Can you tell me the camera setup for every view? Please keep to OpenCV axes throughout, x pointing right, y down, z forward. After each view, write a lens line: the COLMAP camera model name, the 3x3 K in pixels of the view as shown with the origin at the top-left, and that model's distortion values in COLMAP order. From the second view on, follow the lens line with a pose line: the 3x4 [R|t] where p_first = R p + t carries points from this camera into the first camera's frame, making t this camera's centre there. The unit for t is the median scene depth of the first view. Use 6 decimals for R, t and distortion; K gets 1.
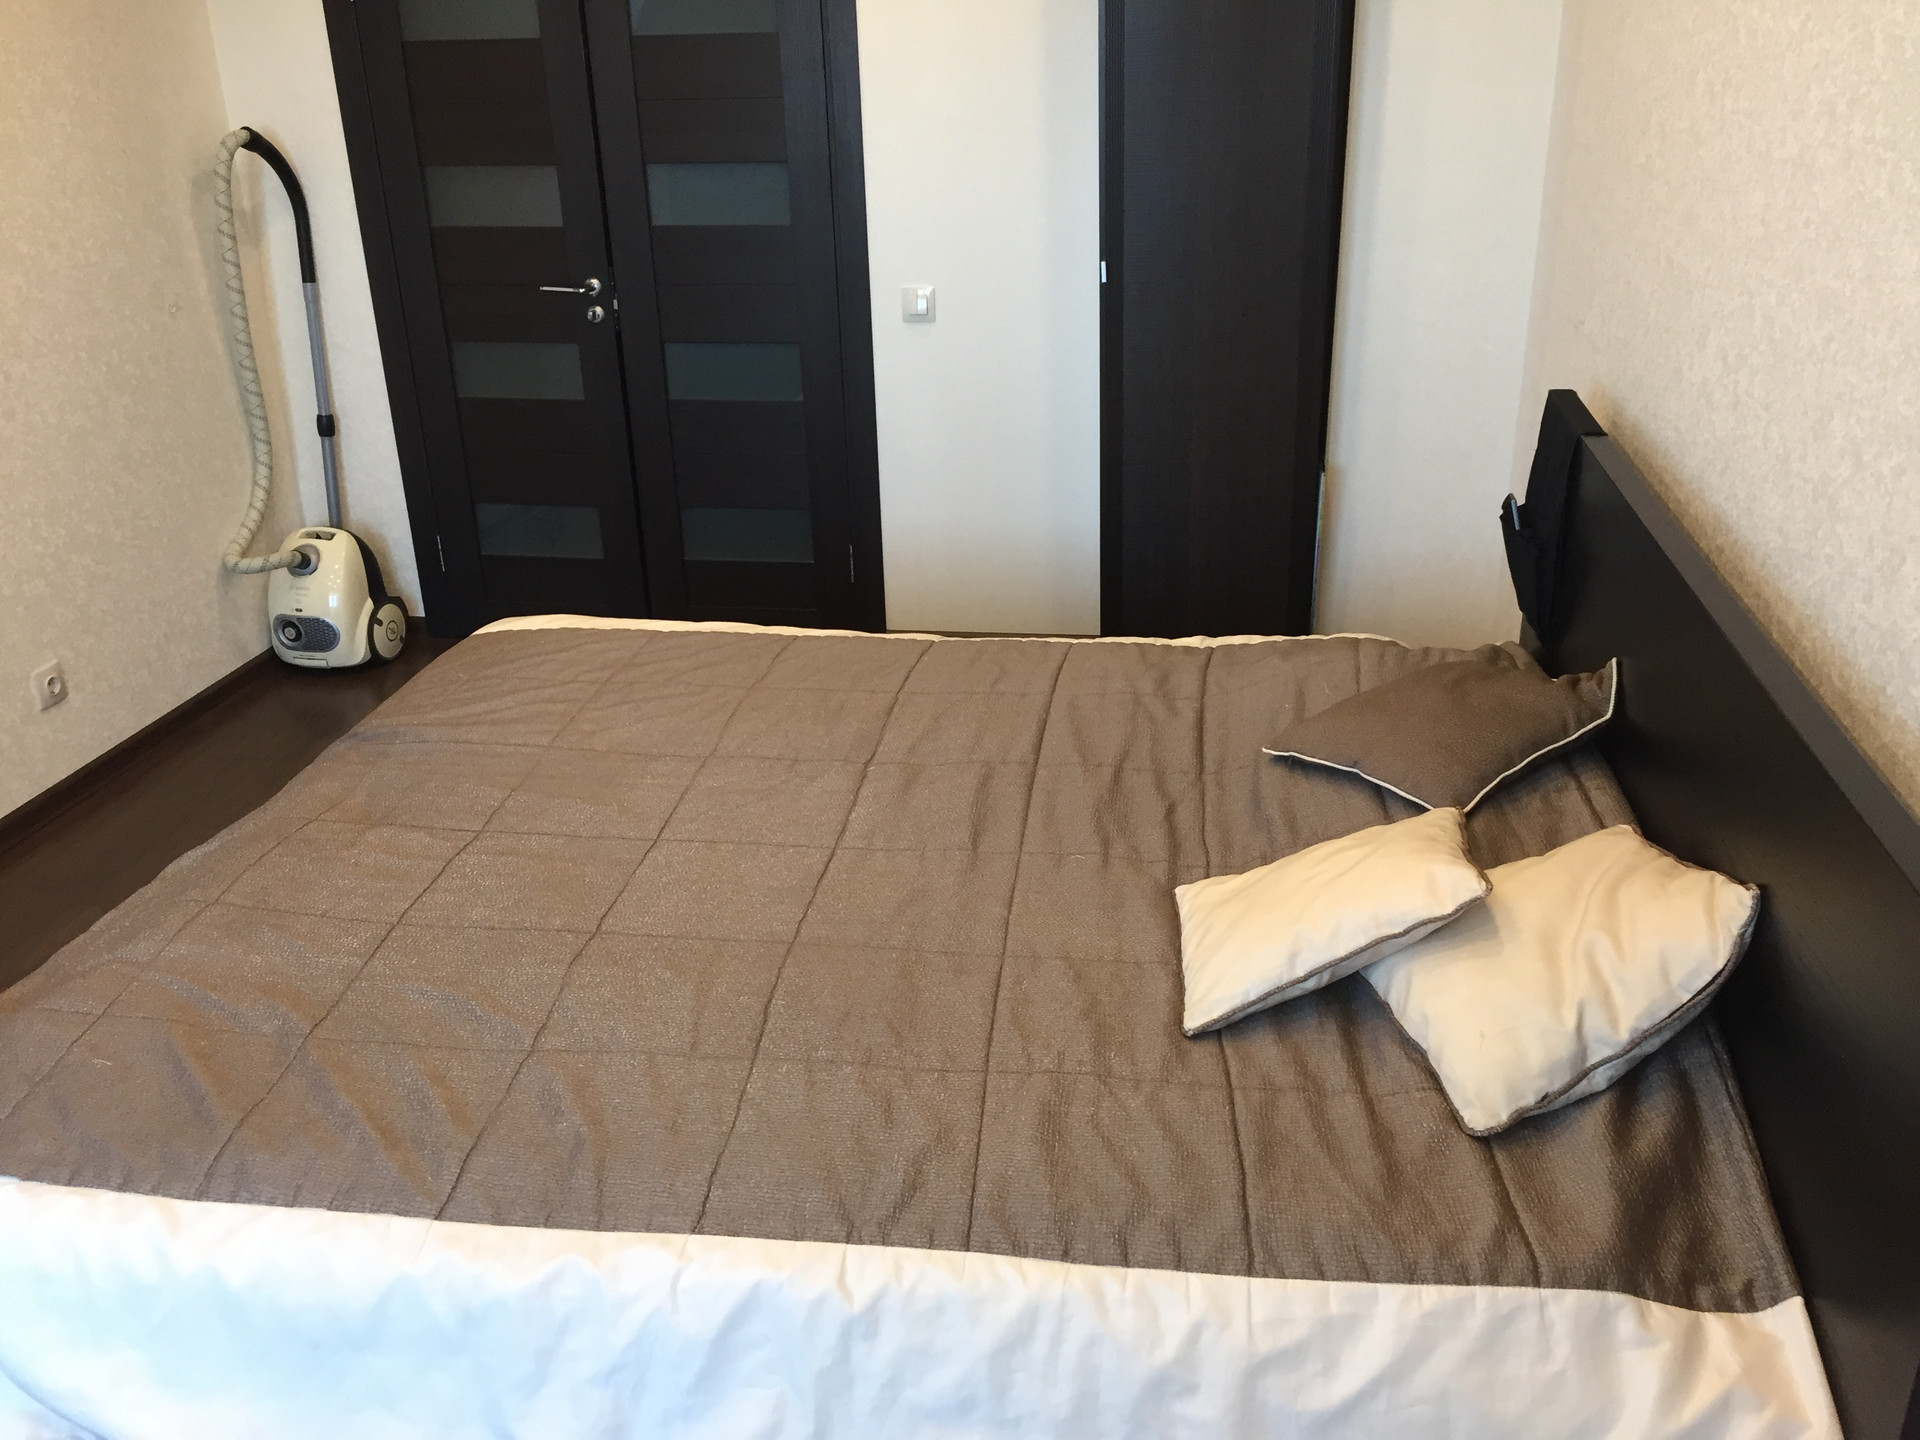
lens RADIAL K [[1634.3, 0, 960.0], [0, 1634.3, 720.0], [0, 0, 1]] dist [0.097186, -0.149170]
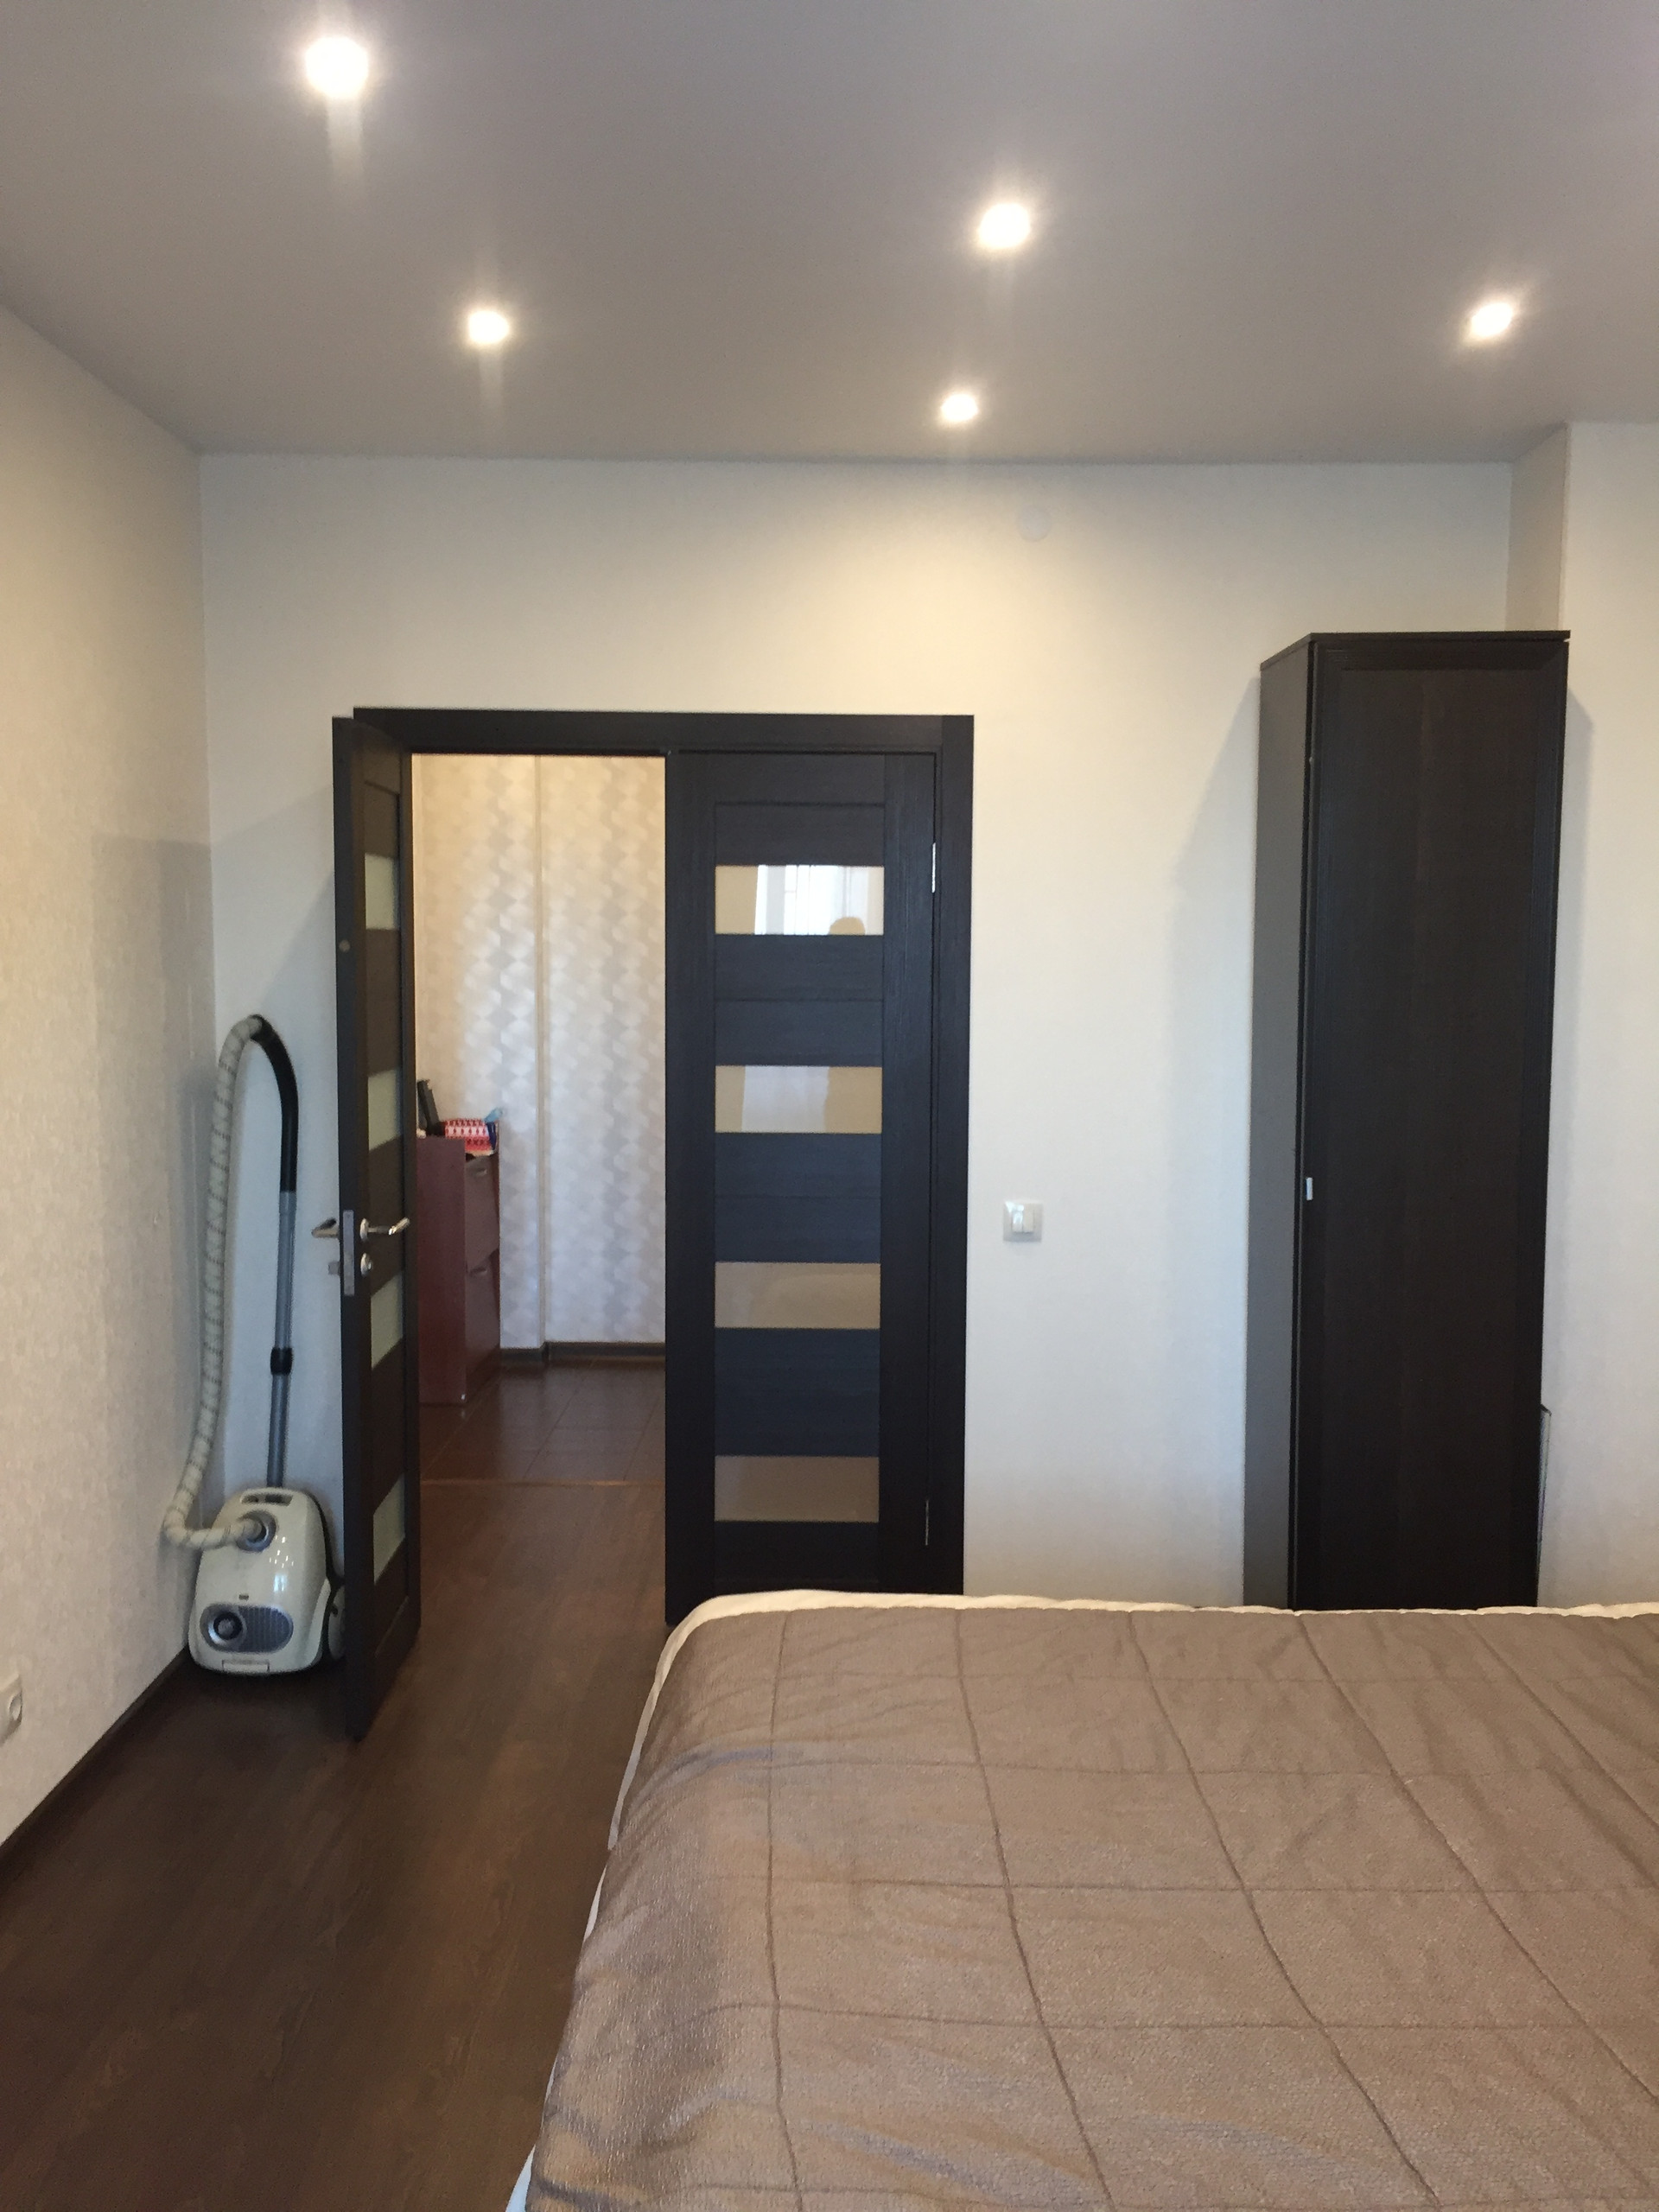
lens RADIAL K [[1882.8, 0, 829.5], [0, 1882.8, 1106.0], [0, 0, 1]] dist [0.097186, -0.149170]
pose [[0.986934, 0.023162, 0.159449, -0.275589], [0.027240, 0.951383, -0.306804, -0.003738], [-0.158803, 0.307139, 0.938322, 0.044100]]
